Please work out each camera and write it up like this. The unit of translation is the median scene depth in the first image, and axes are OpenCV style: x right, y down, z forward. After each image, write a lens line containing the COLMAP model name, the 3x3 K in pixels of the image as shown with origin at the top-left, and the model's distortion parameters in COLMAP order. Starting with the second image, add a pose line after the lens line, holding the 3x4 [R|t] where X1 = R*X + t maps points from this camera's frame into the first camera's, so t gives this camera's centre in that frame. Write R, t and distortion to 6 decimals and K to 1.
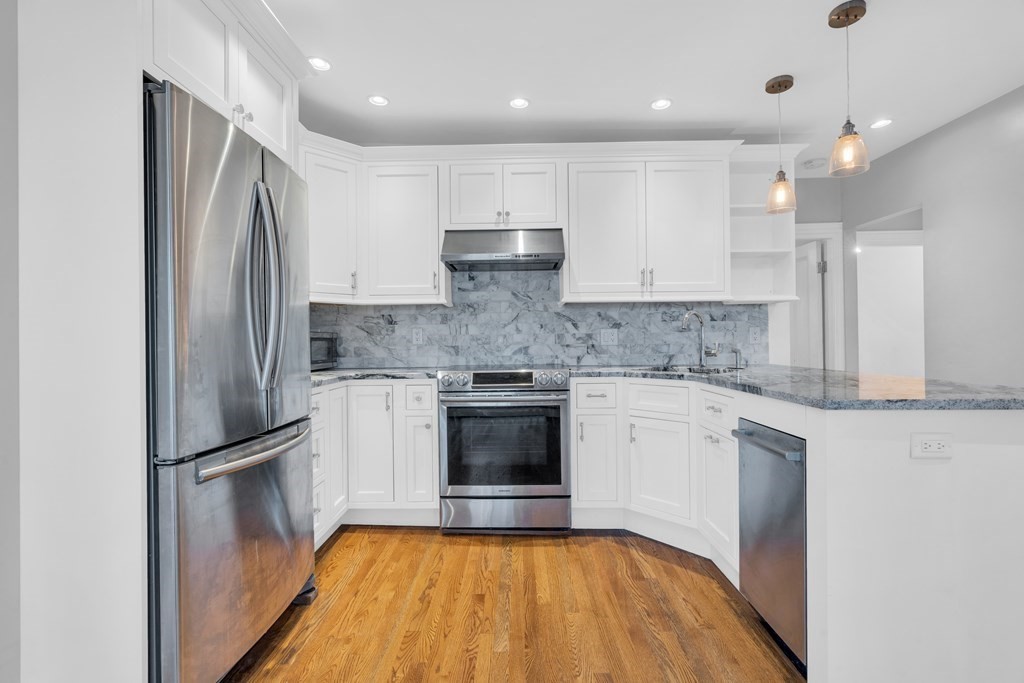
lens RADIAL K [[463.3, 0, 506.6], [0, 463.3, 338.6], [0, 0, 1]] dist [0.000420, 0.000773]
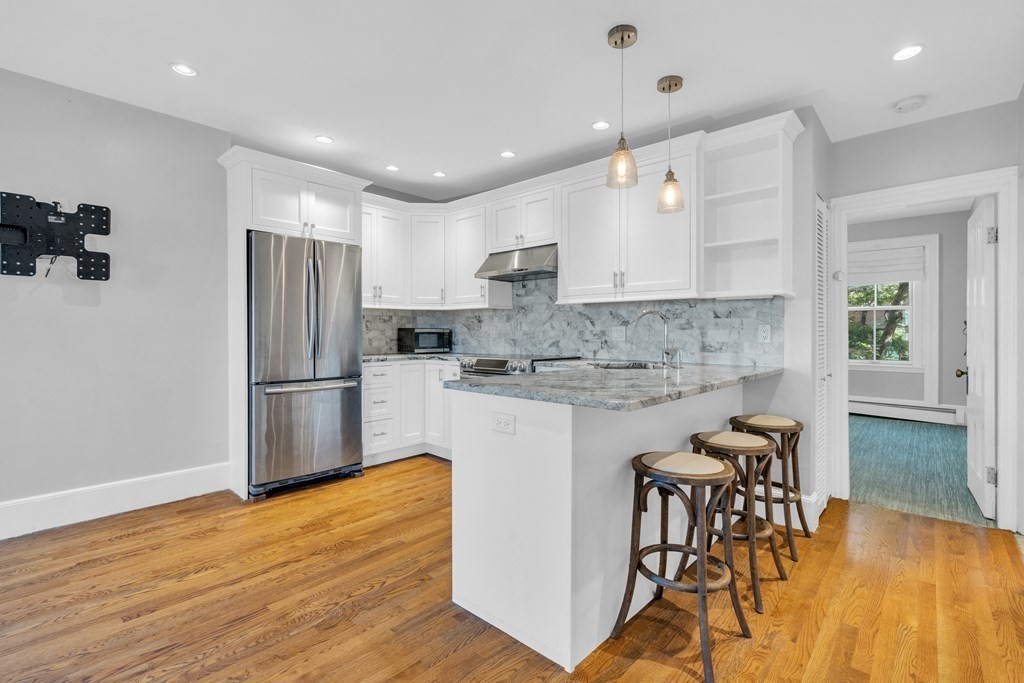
lens RADIAL K [[470.1, 0, 512.0], [0, 470.1, 334.6], [0, 0, 1]] dist [-0.001699, 0.000533]
pose [[0.752262, 0.013437, -0.658727, 0.760055], [-0.005550, 0.999886, 0.014058, -0.015565], [0.658841, -0.006919, 0.752250, 0.005625]]
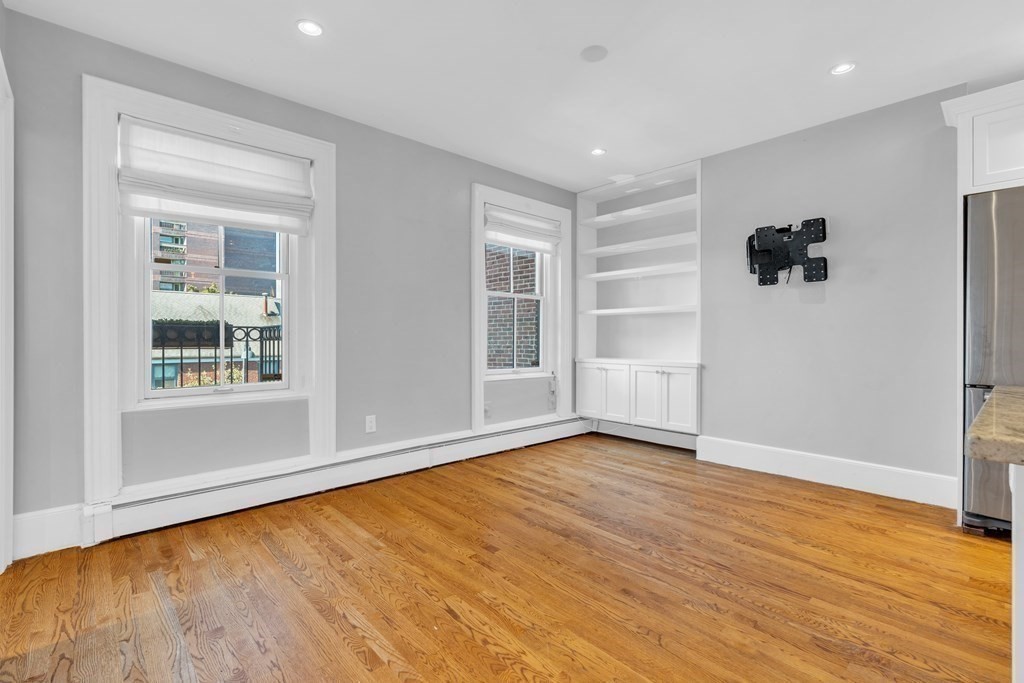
lens RADIAL K [[463.3, 0, 506.6], [0, 463.3, 338.6], [0, 0, 1]] dist [0.000420, 0.000773]
pose [[-0.721977, 0.011533, -0.691821, 0.805374], [0.008443, 0.999933, 0.007859, 0.012064], [0.691866, -0.000167, -0.722026, 0.409751]]
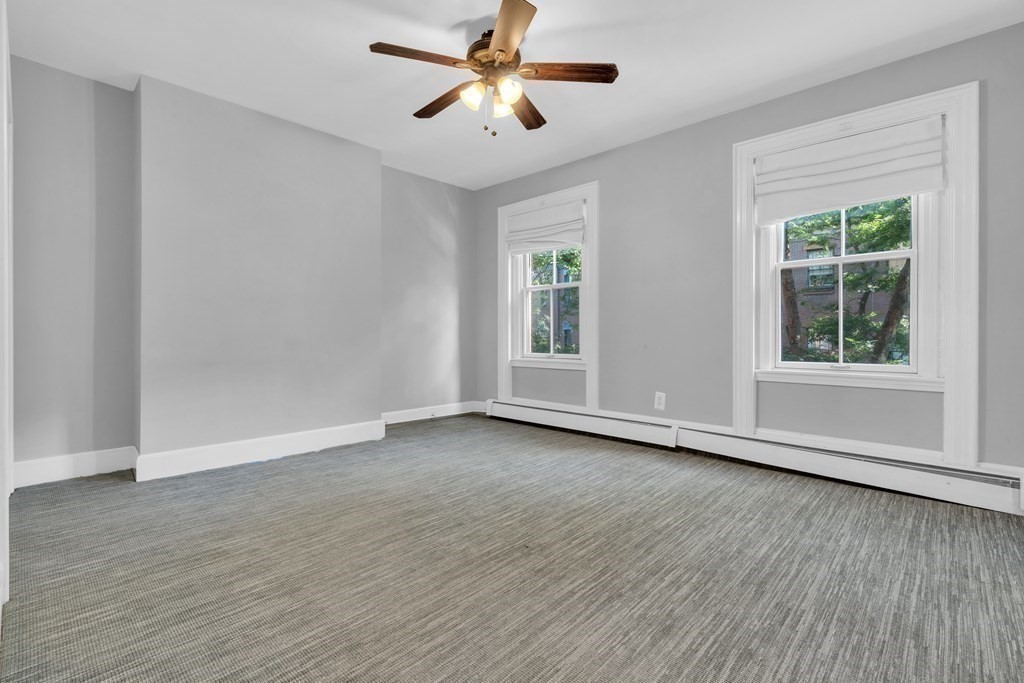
lens RADIAL K [[471.2, 0, 508.8], [0, 471.2, 337.5], [0, 0, 1]] dist [-0.000007, 0.001149]
pose [[0.732459, 0.014994, -0.680646, 0.767296], [-0.007221, 0.999872, 0.014255, 0.045715], [0.680773, -0.005526, 0.732474, 1.238600]]
